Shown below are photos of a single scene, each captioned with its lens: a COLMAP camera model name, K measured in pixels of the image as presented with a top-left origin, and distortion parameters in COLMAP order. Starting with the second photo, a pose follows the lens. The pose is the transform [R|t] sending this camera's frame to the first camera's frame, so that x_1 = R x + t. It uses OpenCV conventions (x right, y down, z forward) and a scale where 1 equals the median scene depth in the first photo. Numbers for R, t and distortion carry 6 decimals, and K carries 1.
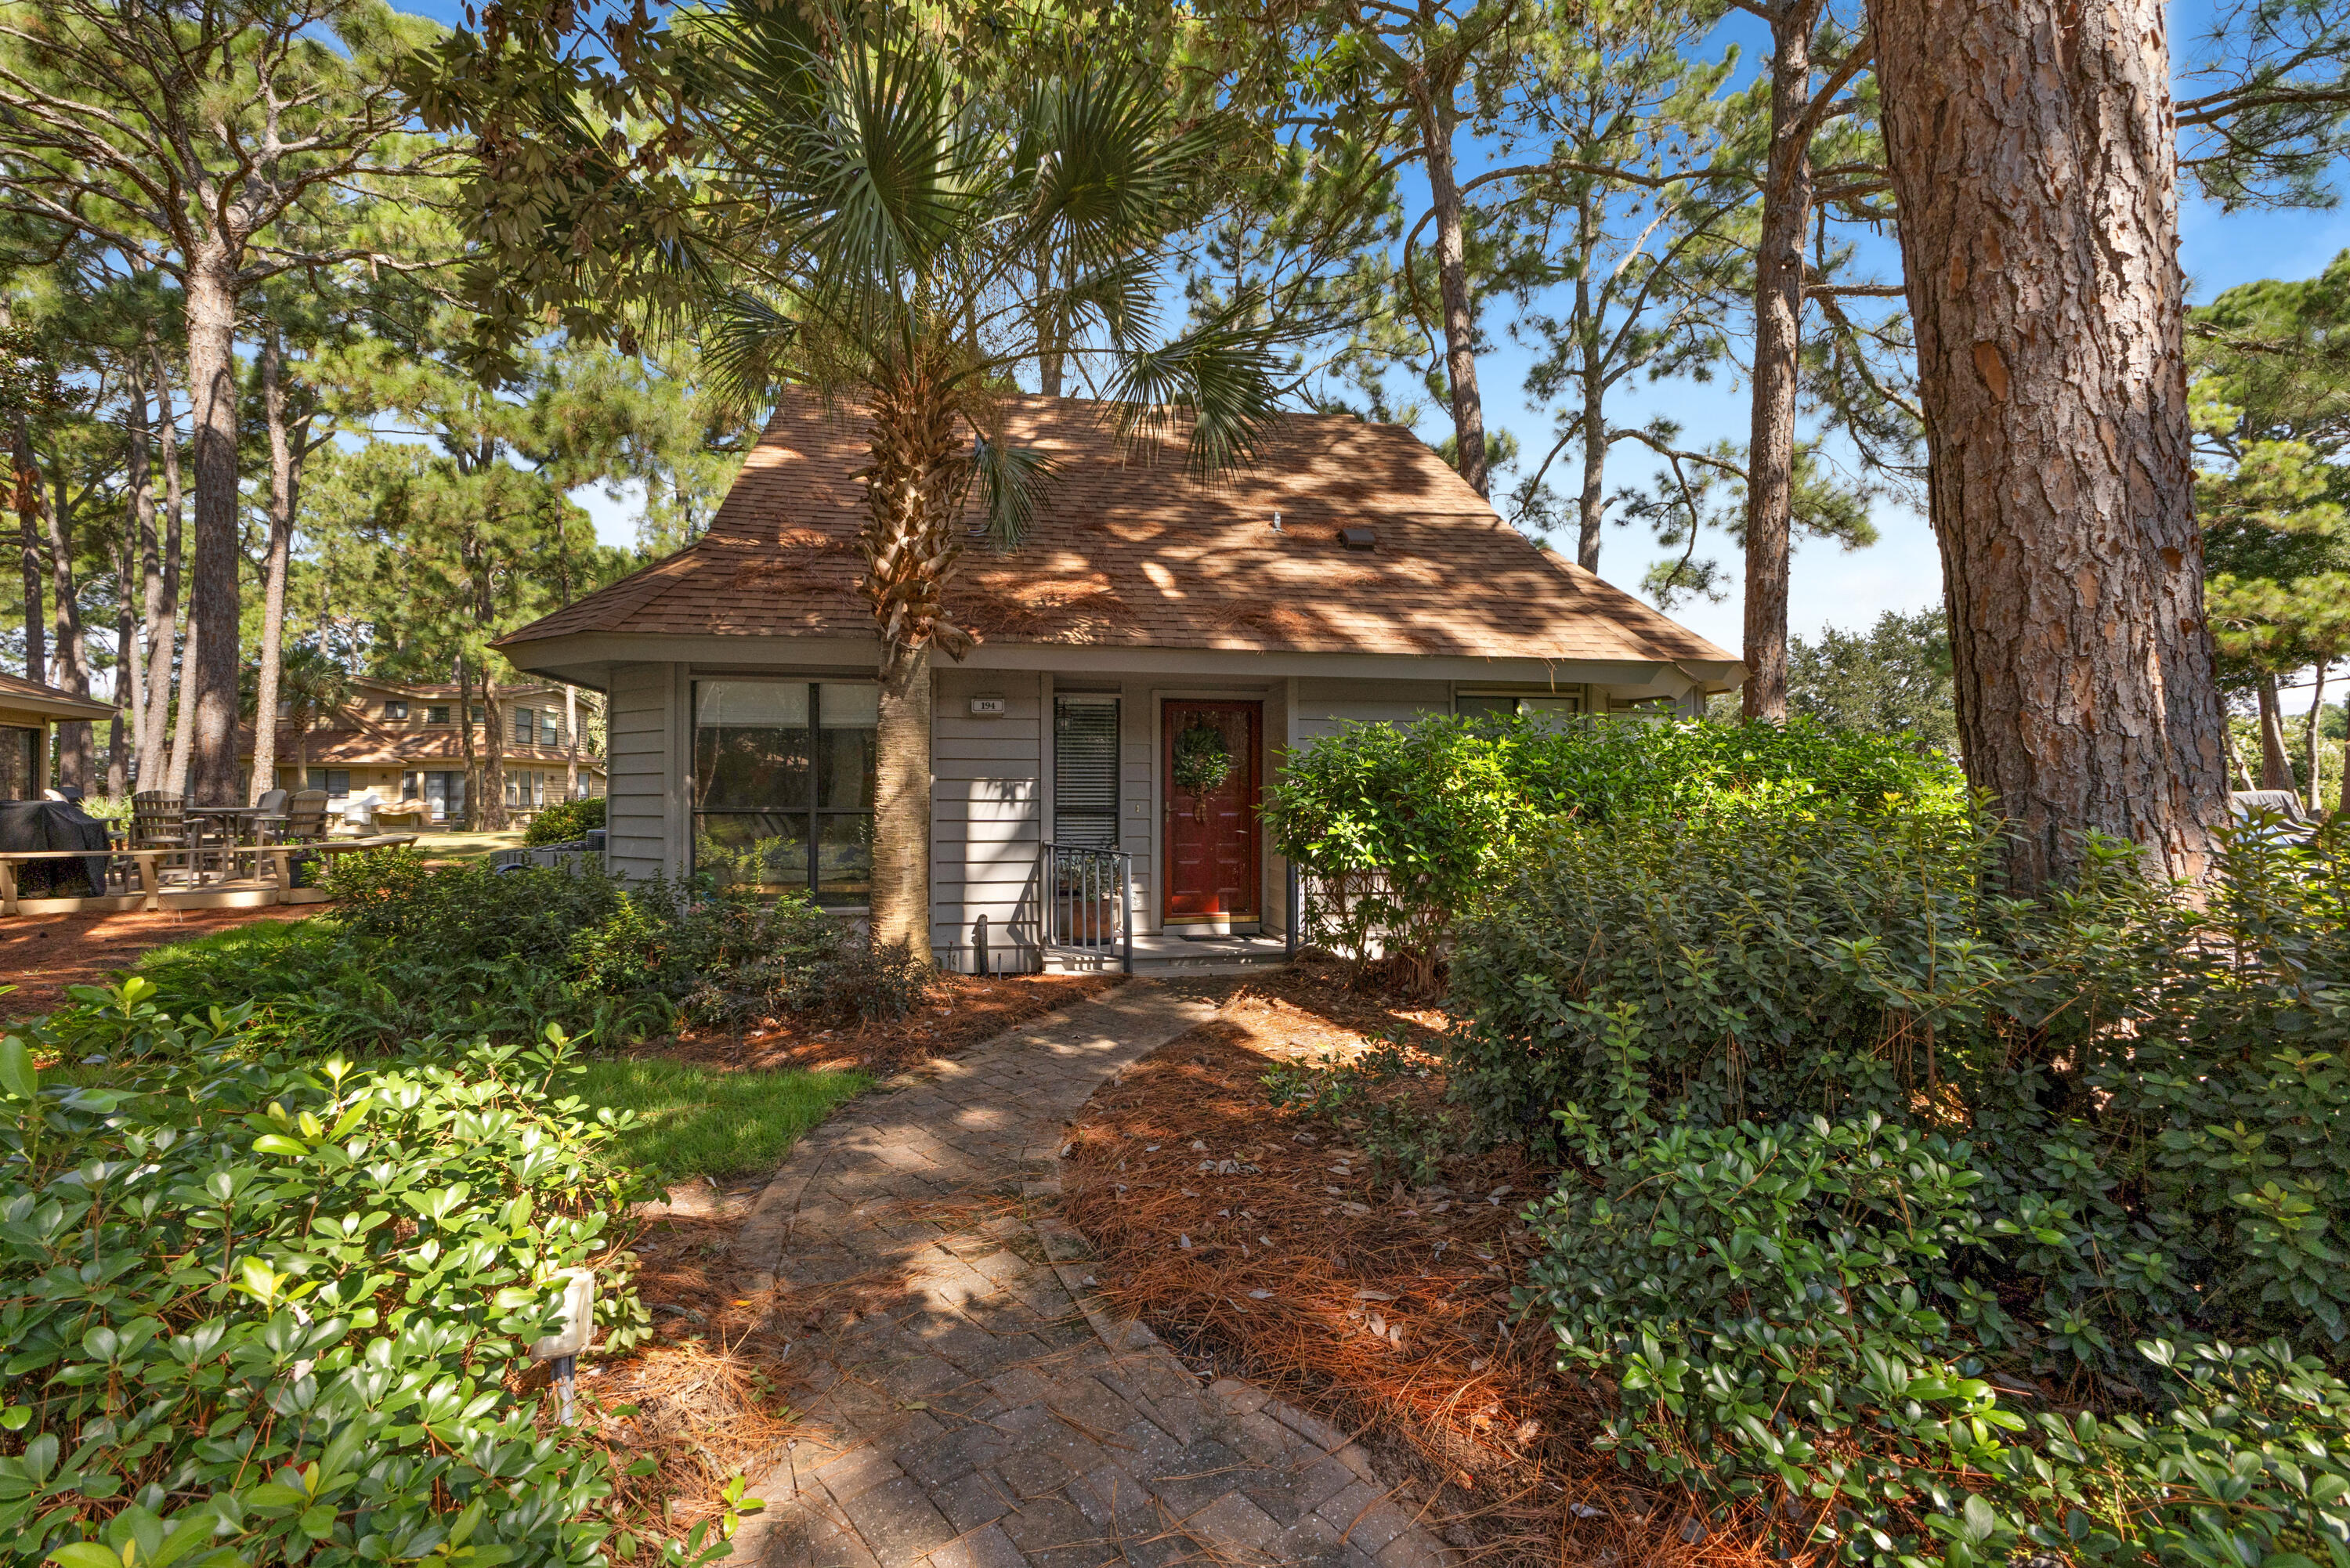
lens RADIAL K [[1014.6, 0, 1175.0], [0, 1014.6, 784.0], [0, 0, 1]] dist [-0.019026, -0.000705]
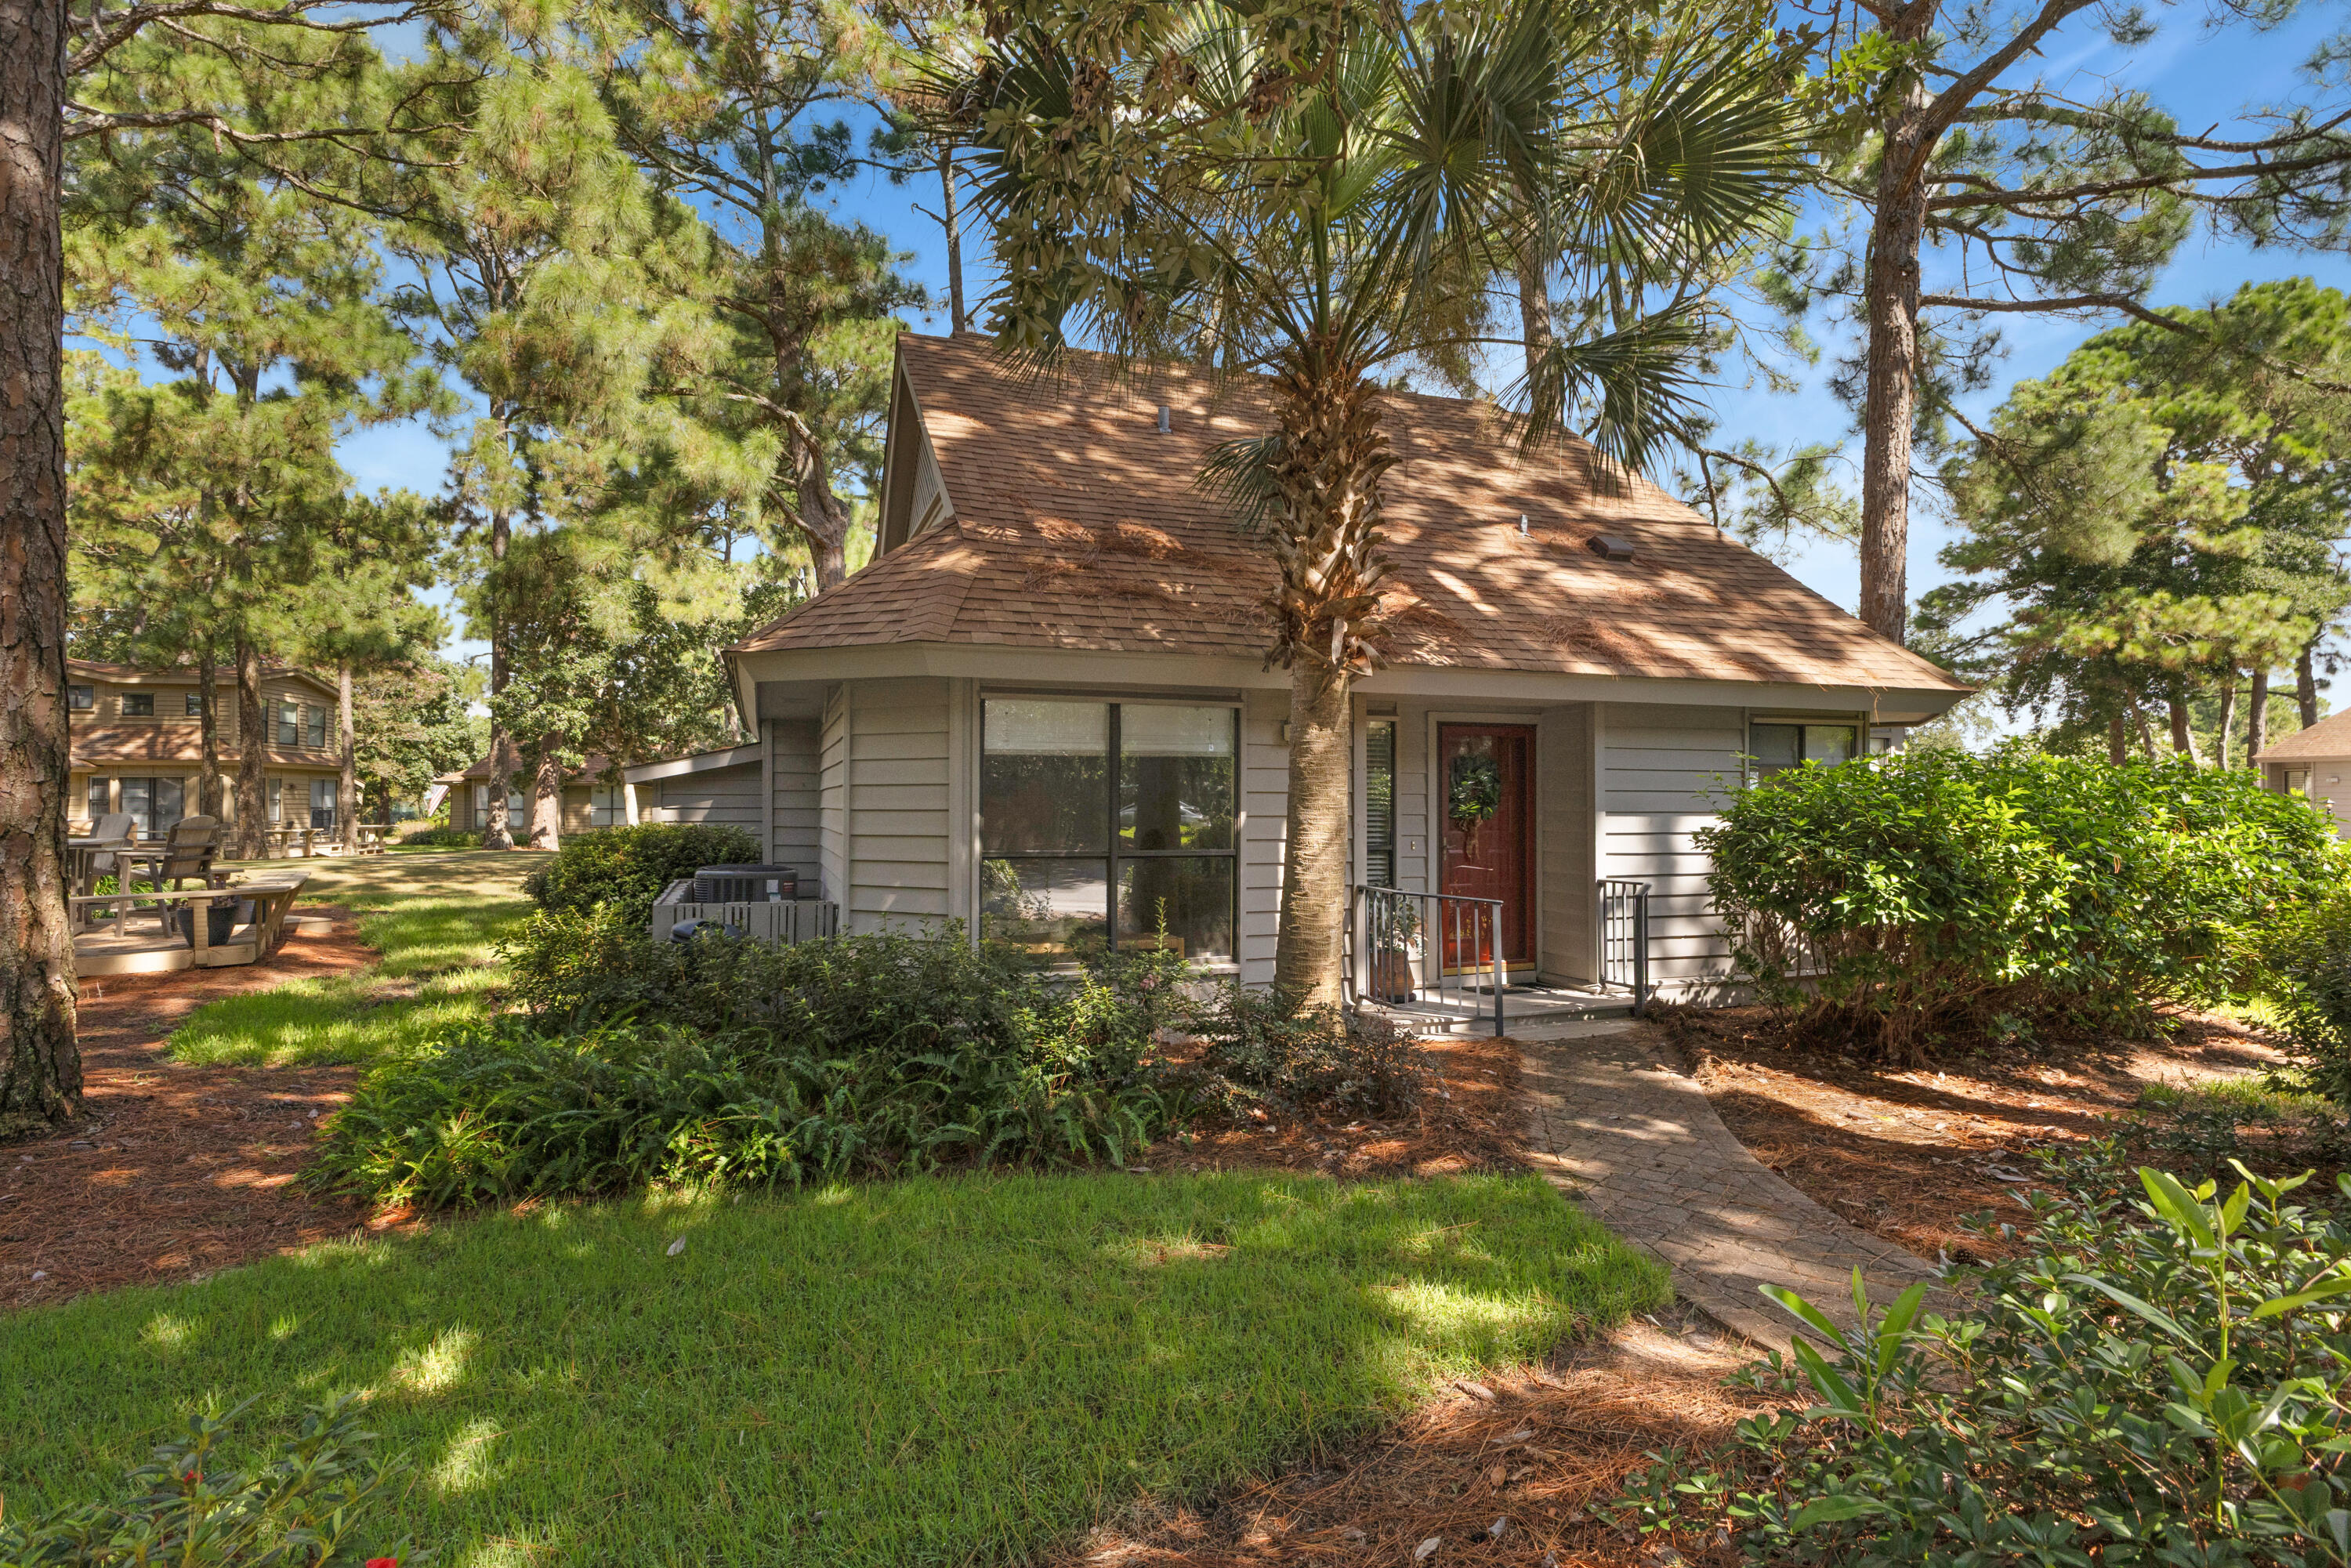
lens RADIAL K [[1150.3, 0, 1175.5], [0, 1150.3, 784.0], [0, 0, 1]] dist [-0.003372, -0.014388]
pose [[0.987067, 0.001454, 0.160300, -0.369256], [-0.000870, 0.999993, -0.003716, -0.023483], [-0.160305, 0.003528, 0.987061, 0.033566]]
